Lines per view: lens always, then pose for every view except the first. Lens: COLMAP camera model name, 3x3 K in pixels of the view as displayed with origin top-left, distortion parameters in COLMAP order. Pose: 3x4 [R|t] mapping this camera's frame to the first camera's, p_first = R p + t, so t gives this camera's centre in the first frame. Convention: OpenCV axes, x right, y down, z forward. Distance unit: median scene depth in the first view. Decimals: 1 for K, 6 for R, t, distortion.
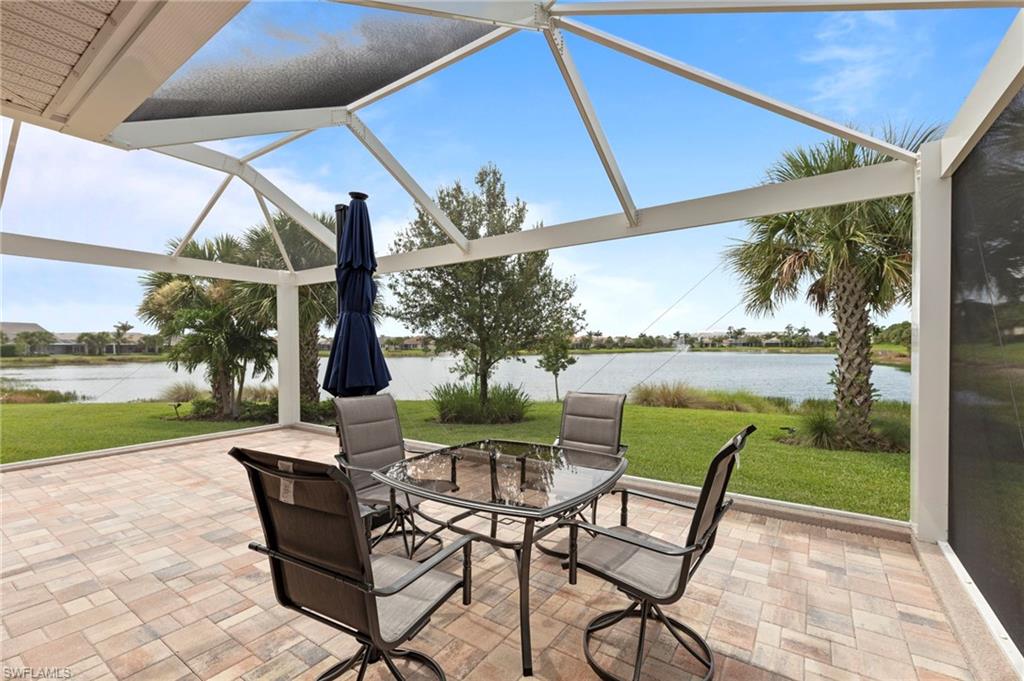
lens RADIAL K [[440.1, 0, 512.0], [0, 440.1, 340.5], [0, 0, 1]] dist [0.000349, 0.000032]
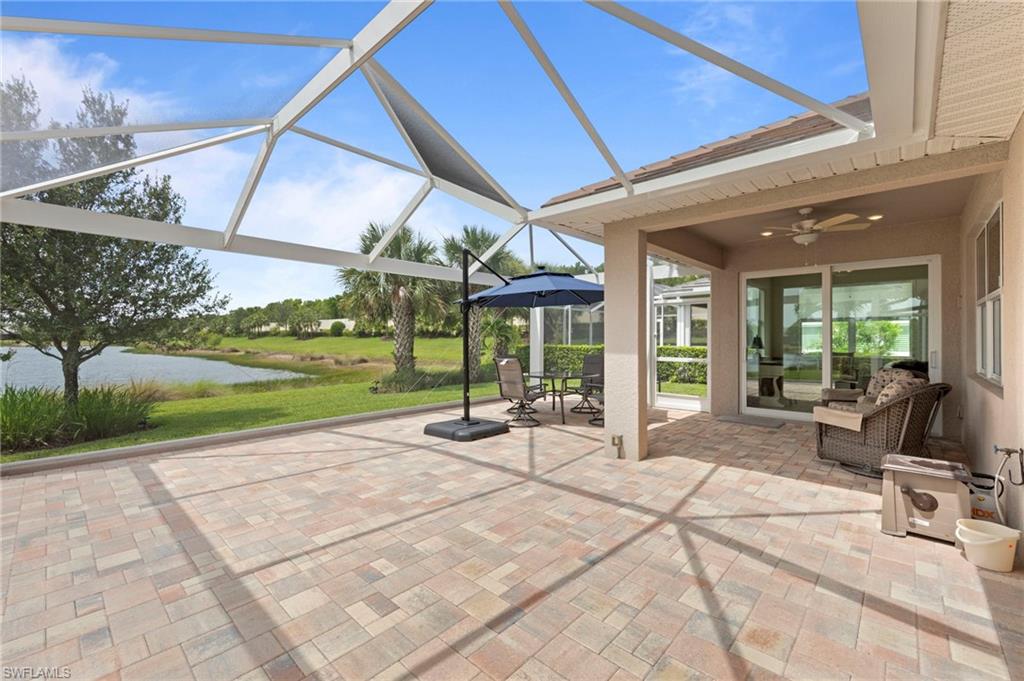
lens RADIAL K [[405.9, 0, 511.1], [0, 405.9, 335.1], [0, 0, 1]] dist [0.008415, -0.000034]
pose [[0.167083, 0.010920, 0.985882, -0.606319], [-0.013433, 0.999871, -0.008798, 0.007676], [-0.985851, -0.011774, 0.167208, 0.177051]]
